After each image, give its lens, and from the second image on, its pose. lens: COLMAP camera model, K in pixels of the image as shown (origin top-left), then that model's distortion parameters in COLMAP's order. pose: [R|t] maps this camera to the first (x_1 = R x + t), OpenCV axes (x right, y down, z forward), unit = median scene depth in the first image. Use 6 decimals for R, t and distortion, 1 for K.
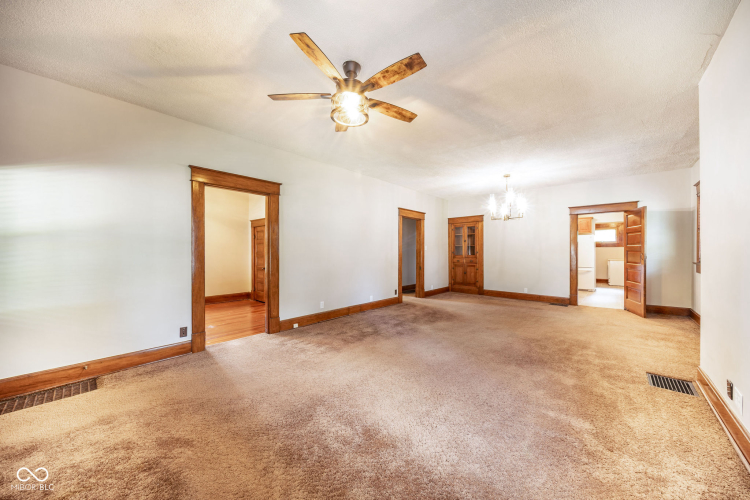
lens RADIAL K [[267.4, 0, 376.2], [0, 267.4, 258.6], [0, 0, 1]] dist [-0.000366, 0.000069]
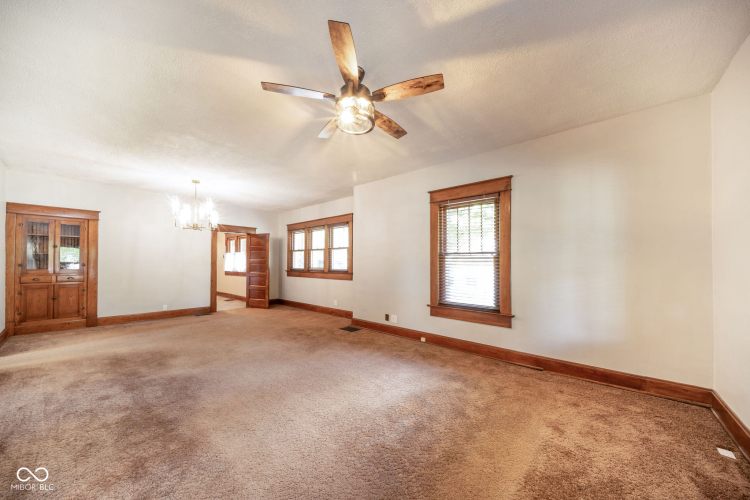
lens RADIAL K [[267.4, 0, 376.2], [0, 267.4, 258.6], [0, 0, 1]] dist [-0.000366, 0.000069]
pose [[-0.021562, 0.018813, 0.999590, -0.316252], [0.028063, 0.999440, -0.018205, -0.006494], [-0.999374, 0.027659, -0.022078, 0.287468]]
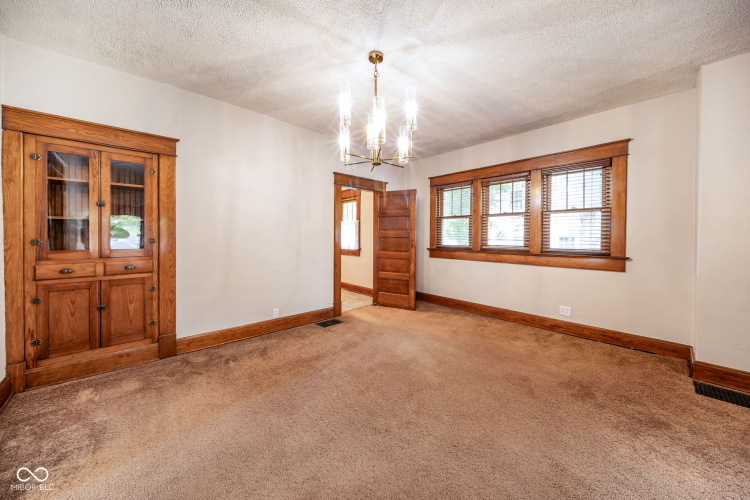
lens RADIAL K [[263.2, 0, 375.3], [0, 263.2, 236.5], [0, 0, 1]] dist [0.000159, -0.000051]
pose [[0.084610, 0.001864, 0.996412, 0.057863], [0.026422, 0.999642, -0.004114, -0.020447], [-0.996064, 0.026675, 0.084531, 0.692829]]
